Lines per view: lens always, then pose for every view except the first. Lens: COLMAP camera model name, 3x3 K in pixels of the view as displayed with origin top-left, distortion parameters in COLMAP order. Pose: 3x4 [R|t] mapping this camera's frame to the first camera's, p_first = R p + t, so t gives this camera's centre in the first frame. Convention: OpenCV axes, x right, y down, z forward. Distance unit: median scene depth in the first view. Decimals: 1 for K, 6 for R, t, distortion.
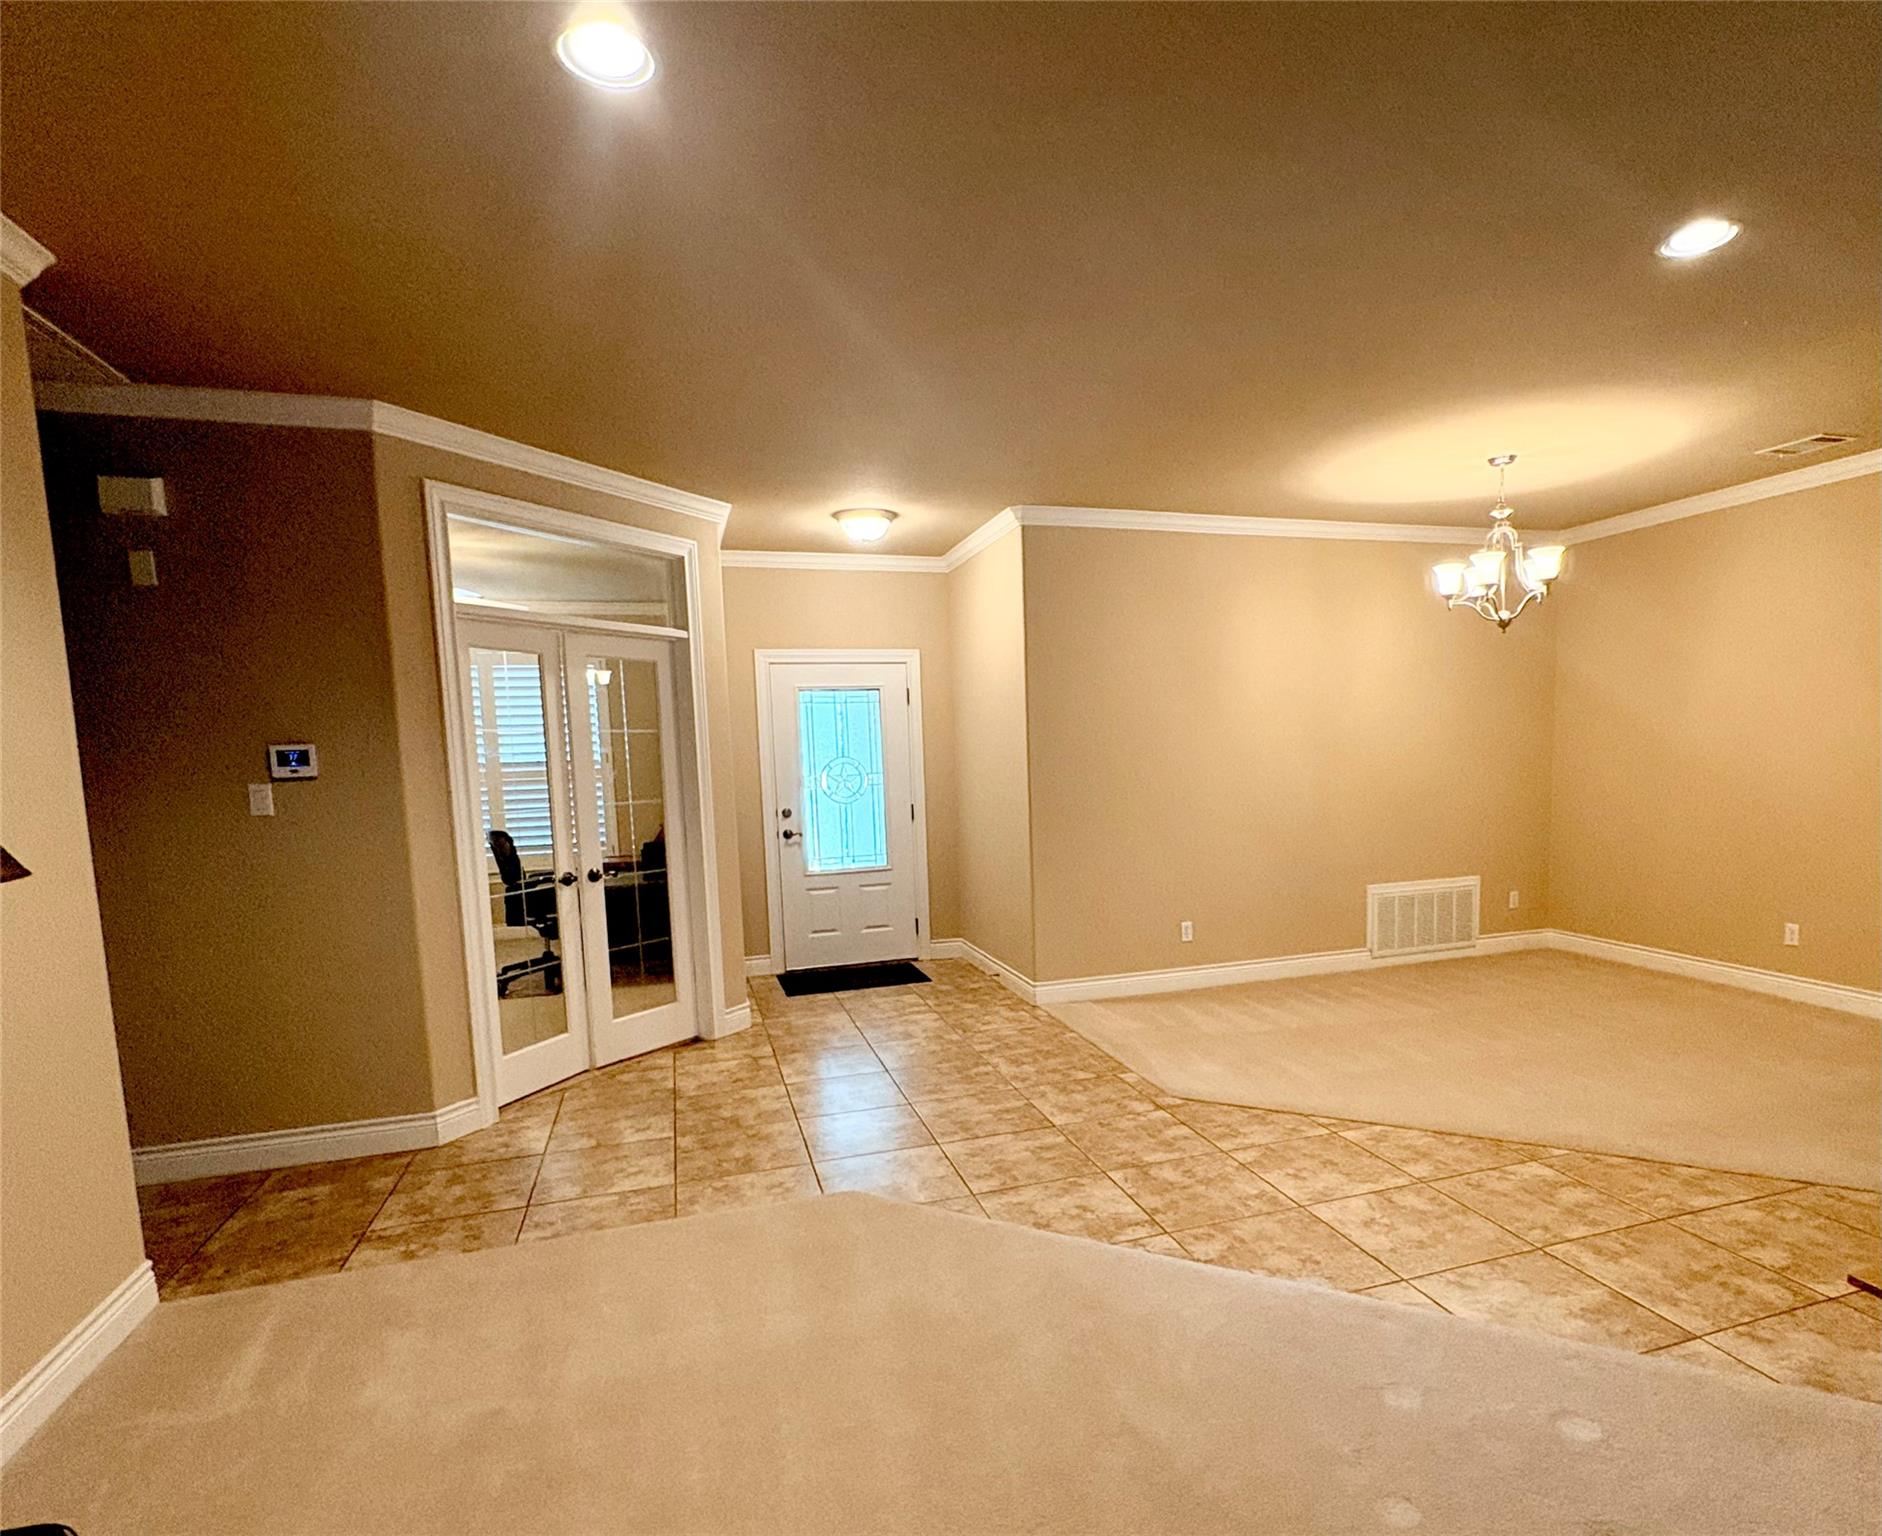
lens RADIAL K [[991.8, 0, 997.7], [0, 991.8, 857.0], [0, 0, 1]] dist [-0.006414, -0.000423]
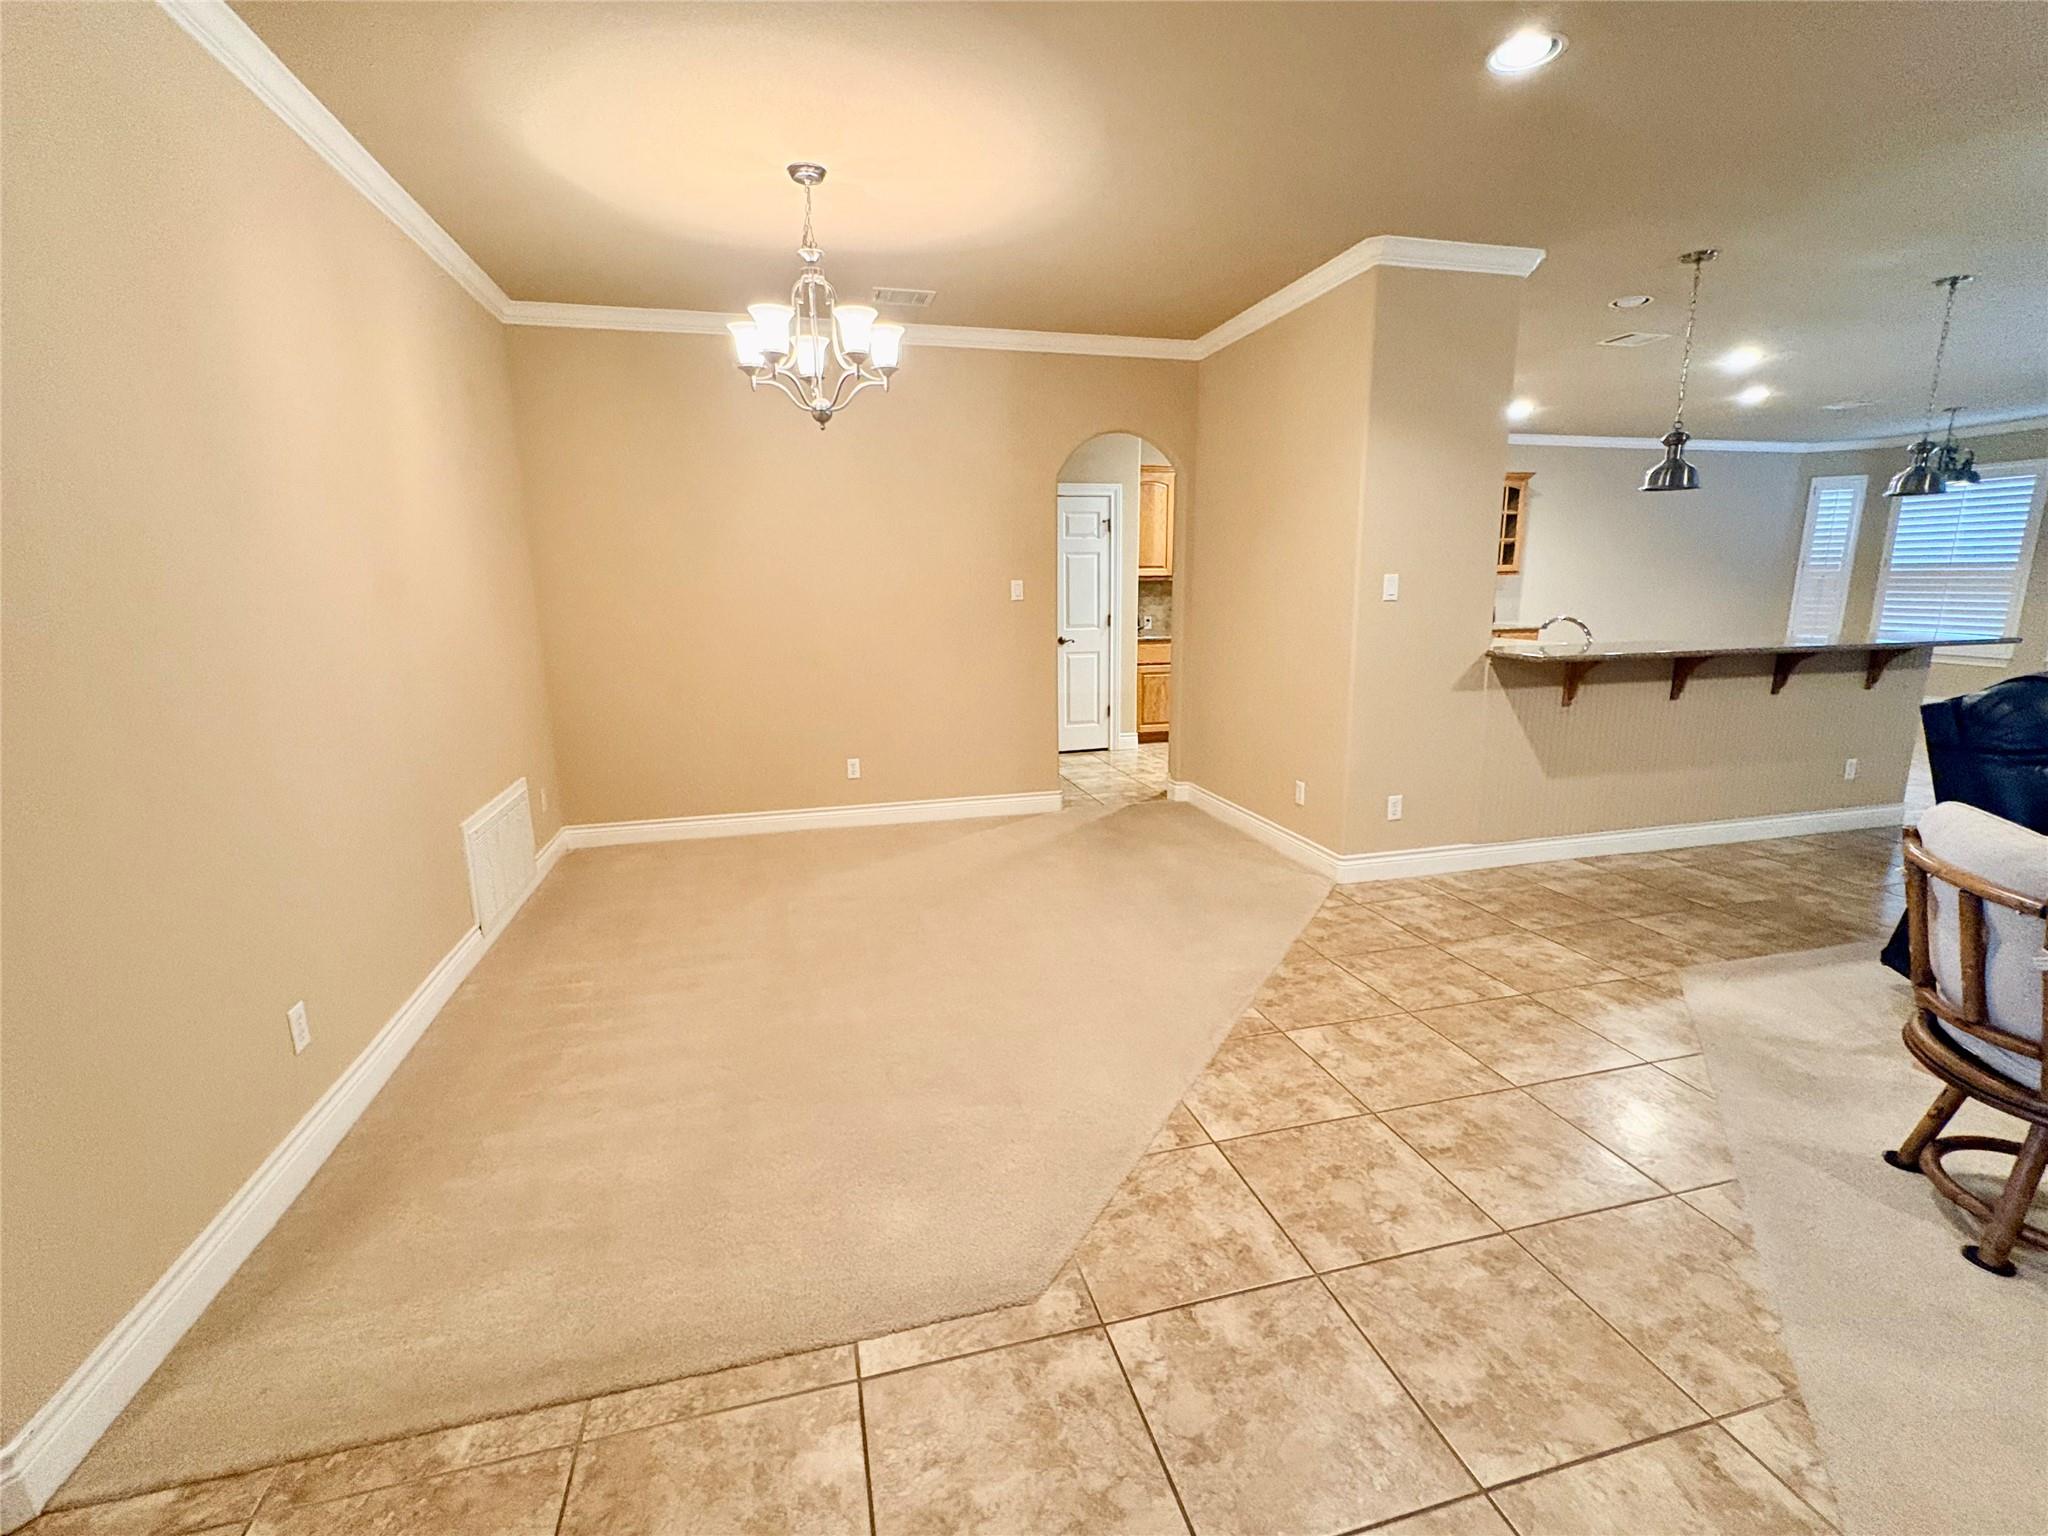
lens RADIAL K [[904.2, 0, 1024.0], [0, 904.2, 768.0], [0, 0, 1]] dist [0.001068, 0.000081]
pose [[0.058653, -0.175312, 0.982764, -0.233416], [0.118676, 0.978702, 0.167505, -0.093834], [-0.991199, 0.106806, 0.078209, 1.040204]]
